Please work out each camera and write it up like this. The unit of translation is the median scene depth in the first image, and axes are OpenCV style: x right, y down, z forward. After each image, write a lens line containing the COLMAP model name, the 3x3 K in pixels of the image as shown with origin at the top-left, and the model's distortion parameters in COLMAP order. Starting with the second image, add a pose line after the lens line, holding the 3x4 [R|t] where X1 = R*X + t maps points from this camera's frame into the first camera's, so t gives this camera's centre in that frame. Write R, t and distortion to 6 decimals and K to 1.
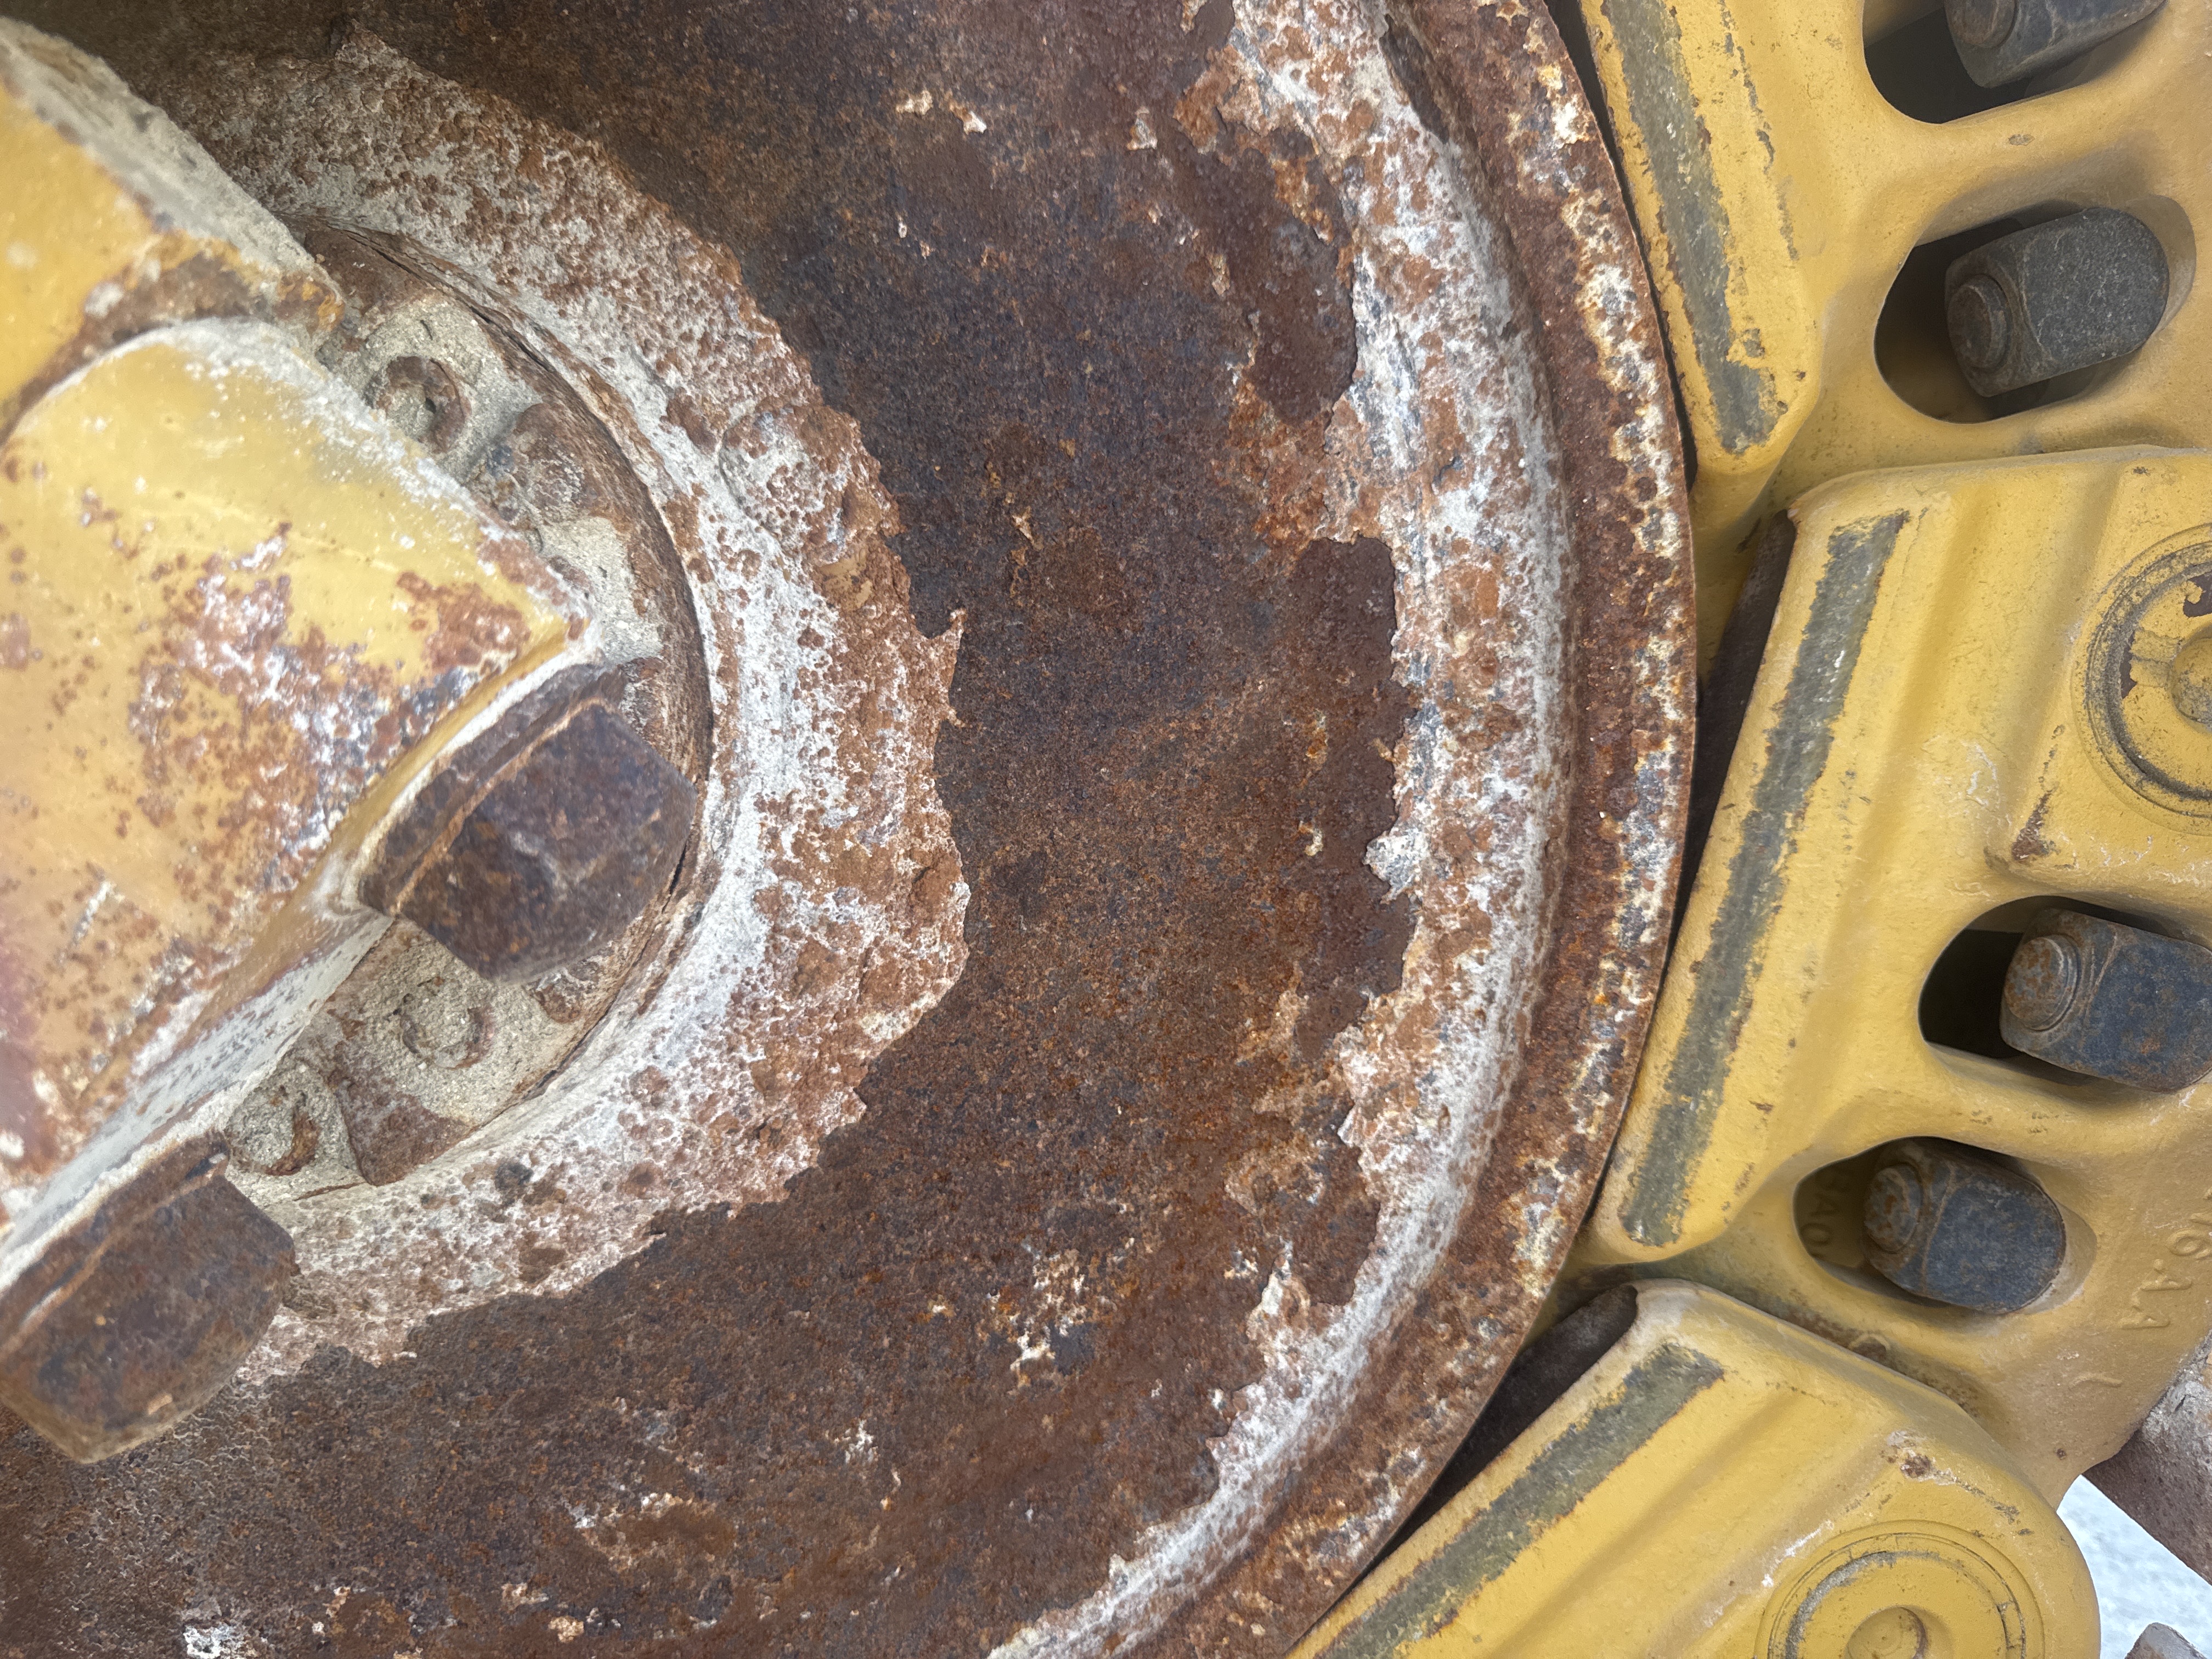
lens RADIAL K [[1590.6, 0, 1106.0], [0, 1590.6, 829.5], [0, 0, 1]] dist [0.129454, -0.361850]
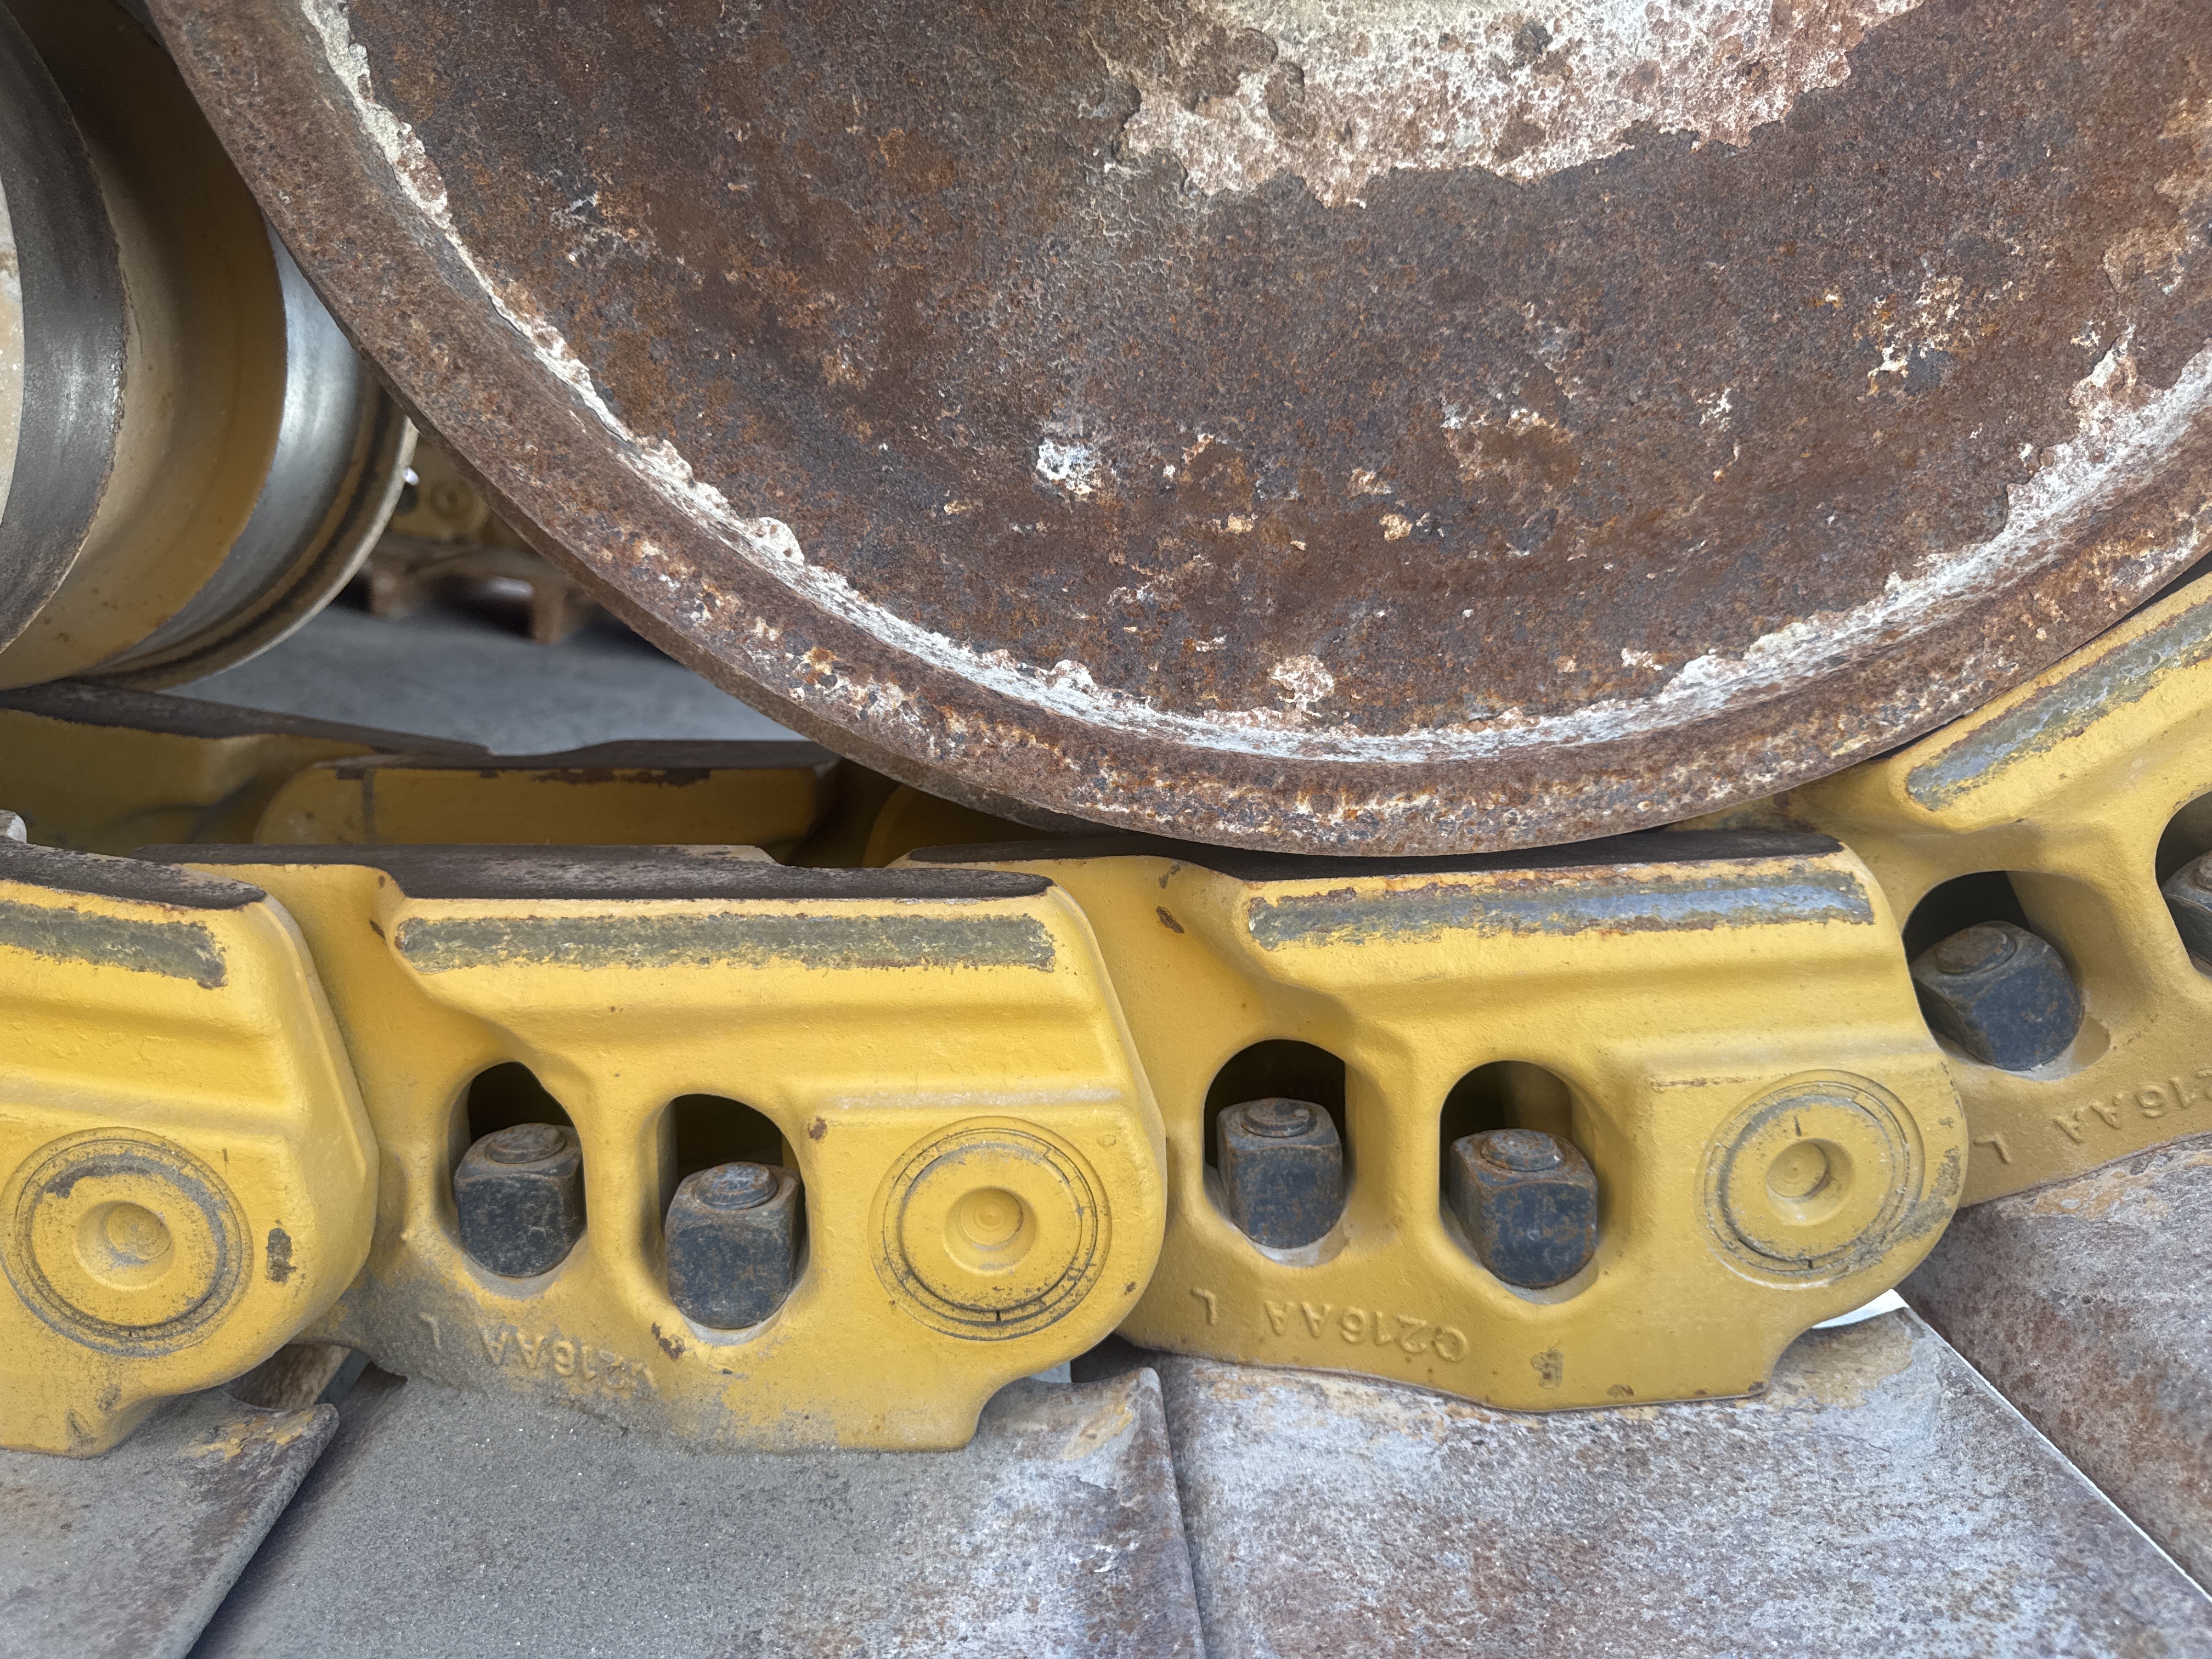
lens RADIAL K [[1629.3, 0, 1105.7], [0, 1629.3, 835.6], [0, 0, 1]] dist [0.002983, -0.033018]
pose [[0.966574, 0.222643, 0.127140, -0.654145], [-0.238402, 0.962935, 0.126180, 0.644842], [-0.094334, -0.152273, 0.983826, -0.086089]]
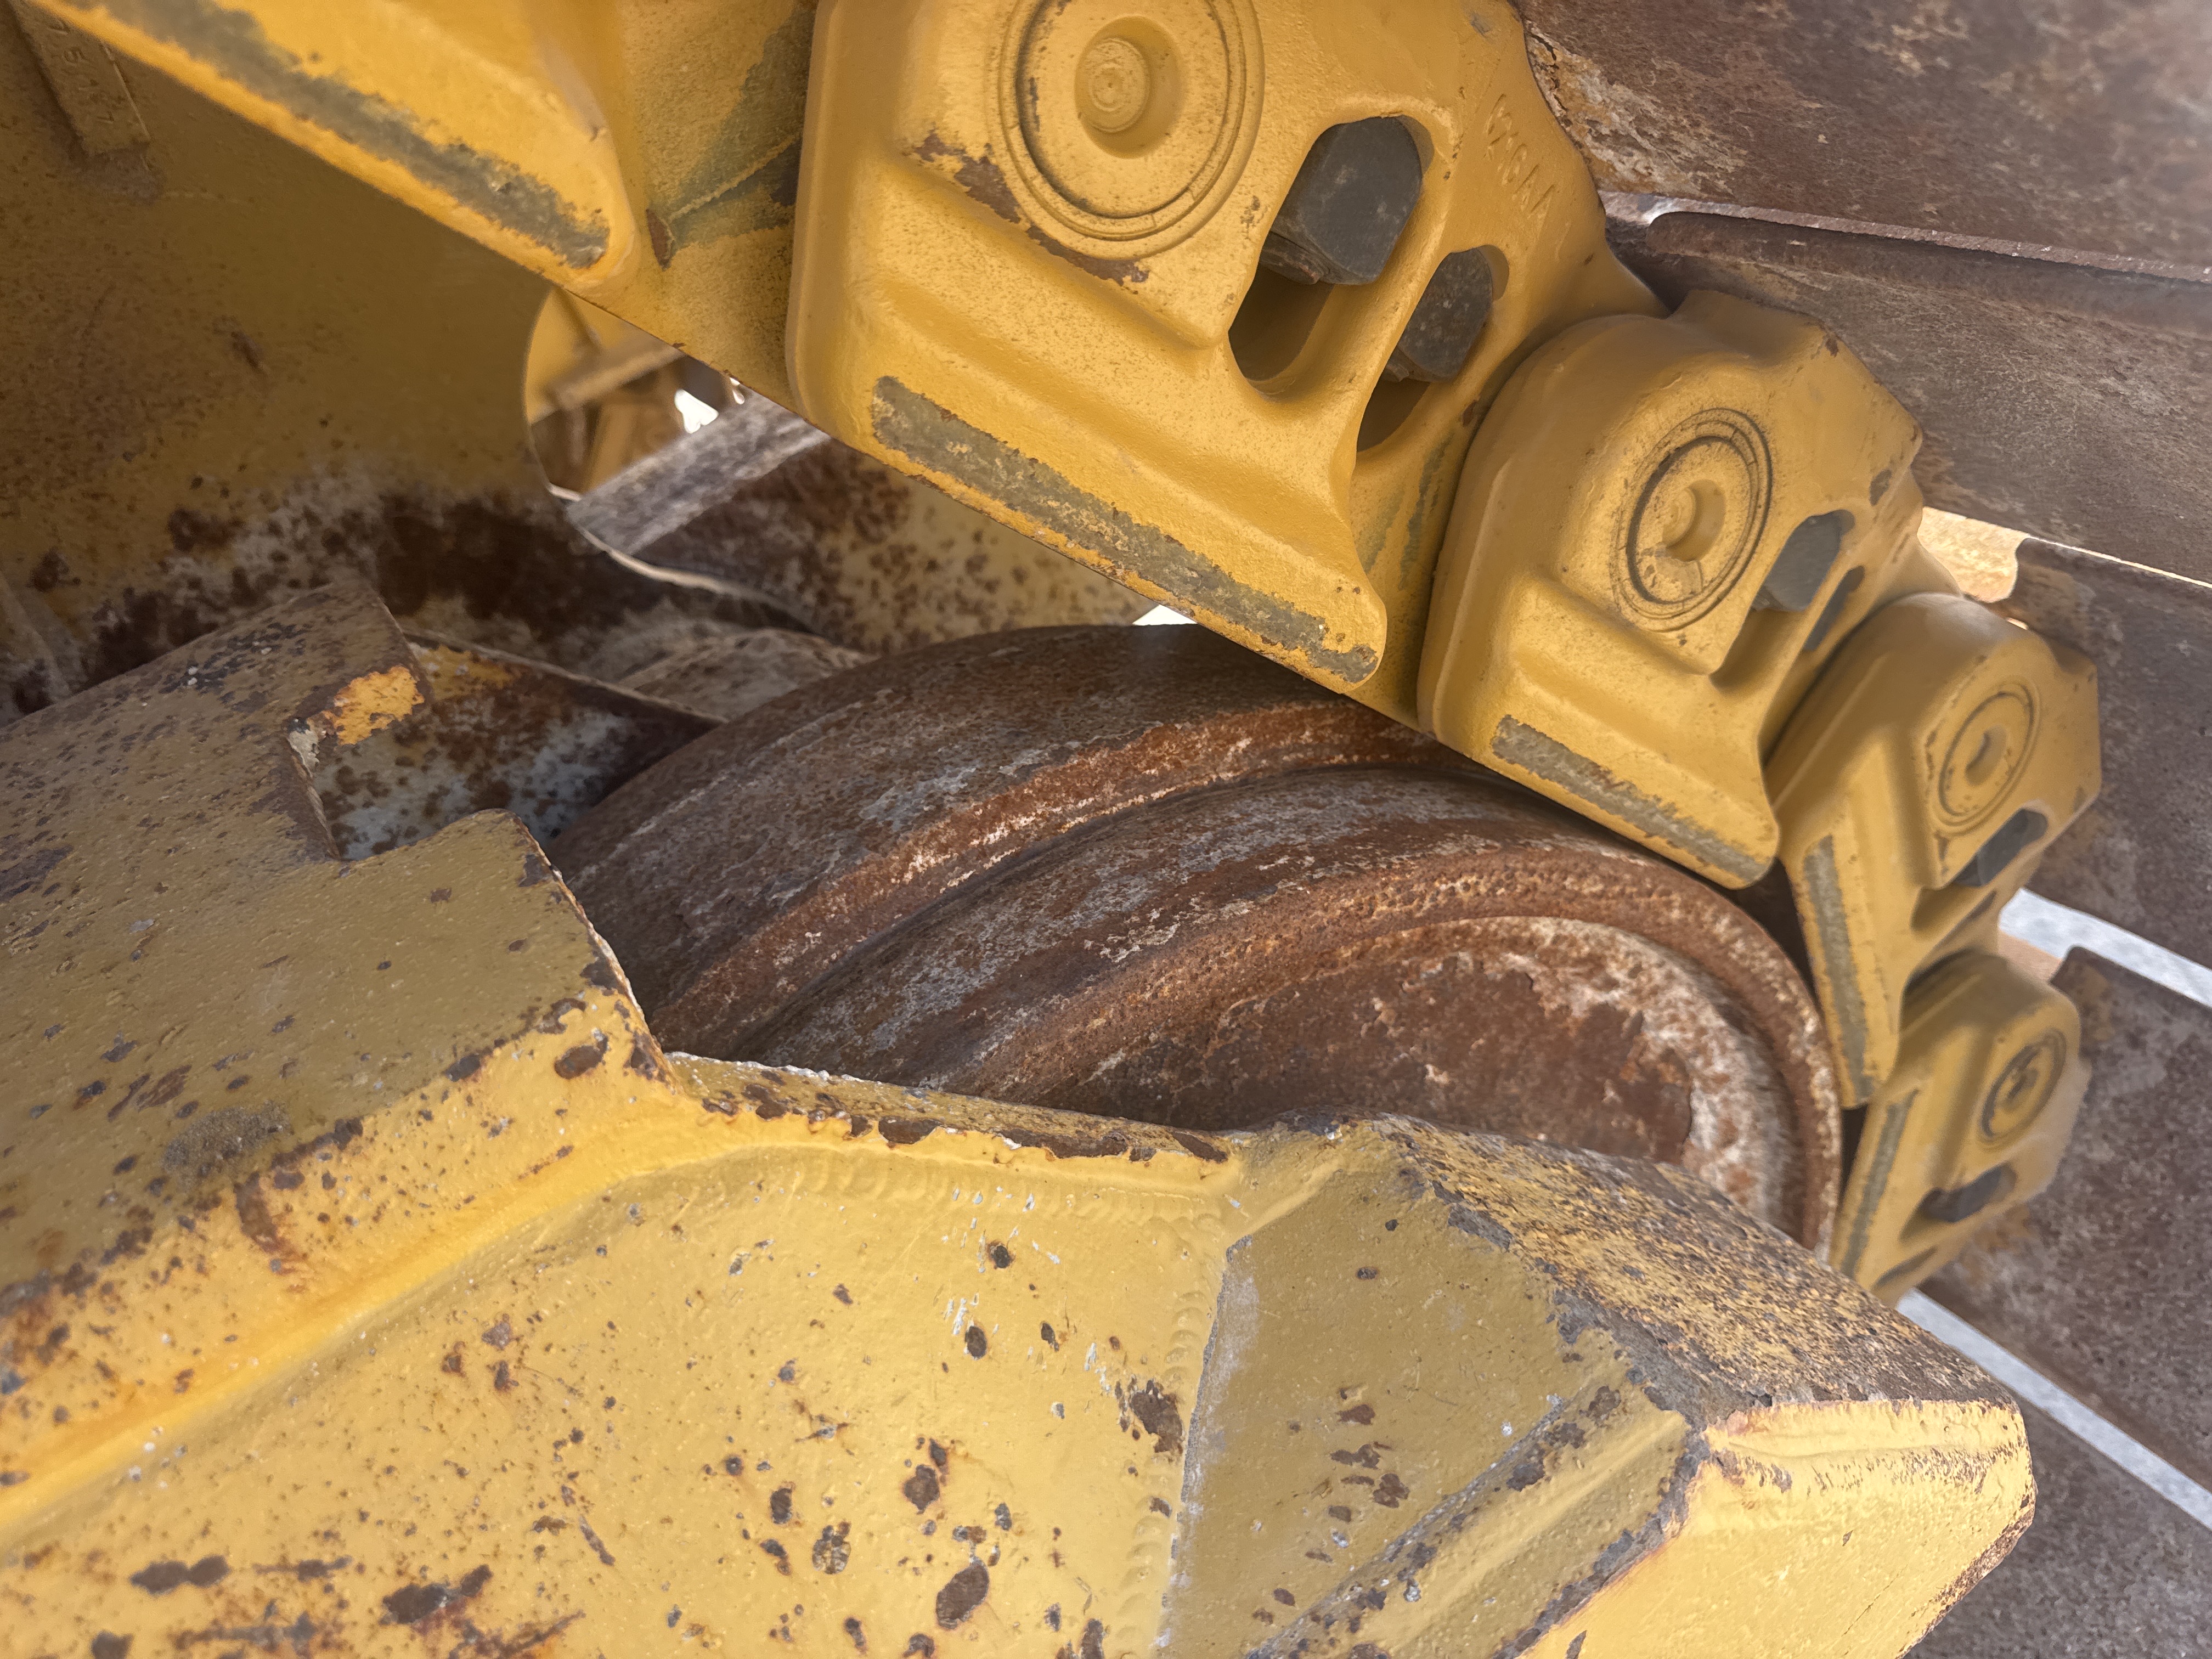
lens RADIAL K [[1574.1, 0, 1122.6], [0, 1574.1, 829.7], [0, 0, 1]] dist [0.169562, -0.434475]
pose [[0.832418, -0.419132, 0.362502, -0.888078], [0.227991, 0.855267, 0.465338, -1.536029], [-0.505074, -0.304708, 0.807498, -0.052047]]
